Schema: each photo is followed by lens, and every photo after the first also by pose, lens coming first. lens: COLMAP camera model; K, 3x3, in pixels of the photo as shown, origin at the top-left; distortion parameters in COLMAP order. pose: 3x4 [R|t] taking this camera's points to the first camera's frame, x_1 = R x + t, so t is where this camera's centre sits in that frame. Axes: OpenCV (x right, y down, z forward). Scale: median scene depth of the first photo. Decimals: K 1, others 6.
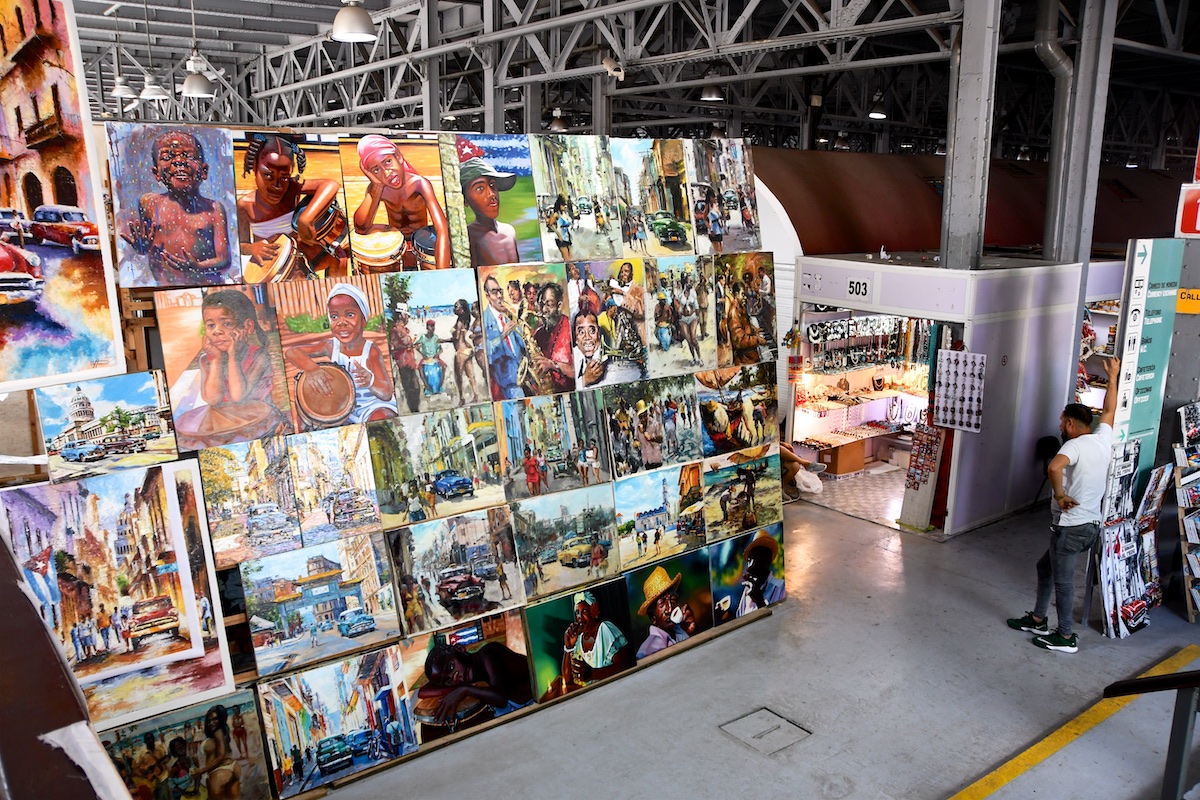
lens RADIAL K [[949.1, 0, 605.7], [0, 949.1, 396.1], [0, 0, 1]] dist [-0.002080, -0.002590]
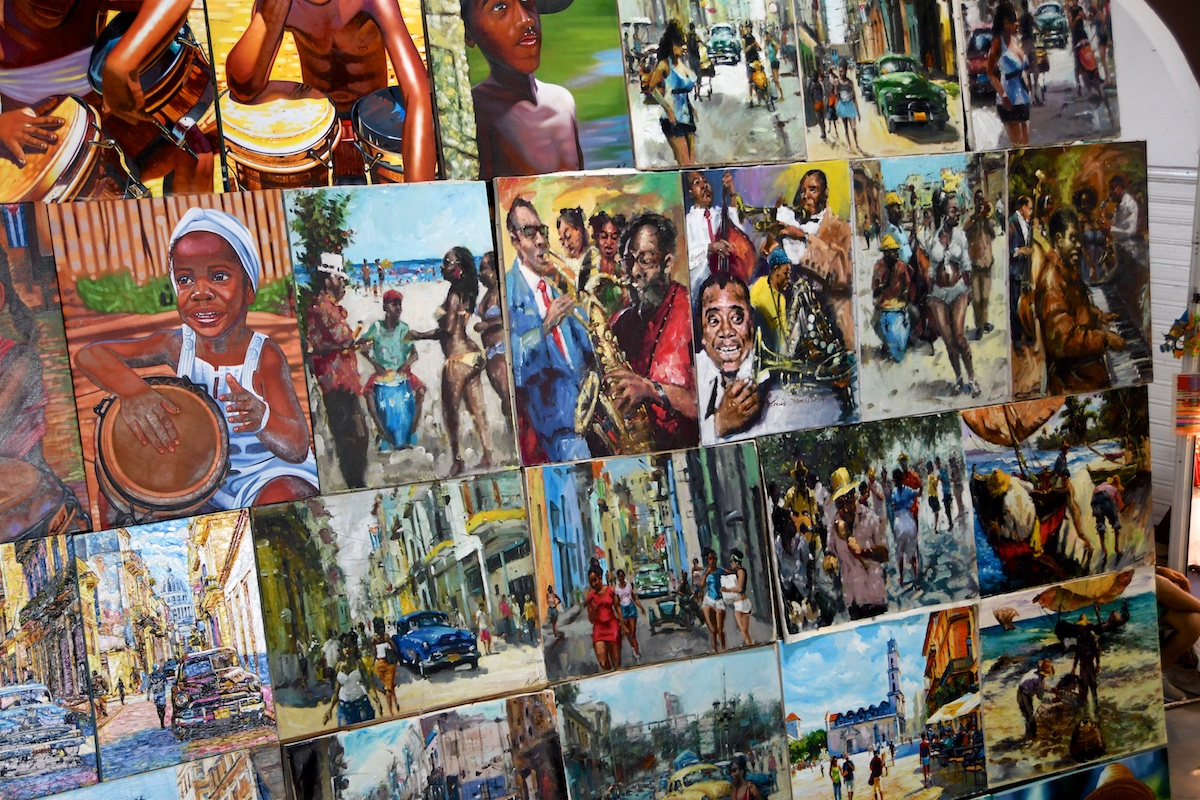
lens RADIAL K [[2273.9, 0, 598.8], [0, 2273.9, 396.6], [0, 0, 1]] dist [0.088643, 0.000000]
pose [[0.996809, 0.011048, -0.079049, 0.006177], [-0.013156, 0.999570, -0.026198, 0.000272], [0.078726, 0.027154, 0.996526, -0.106057]]
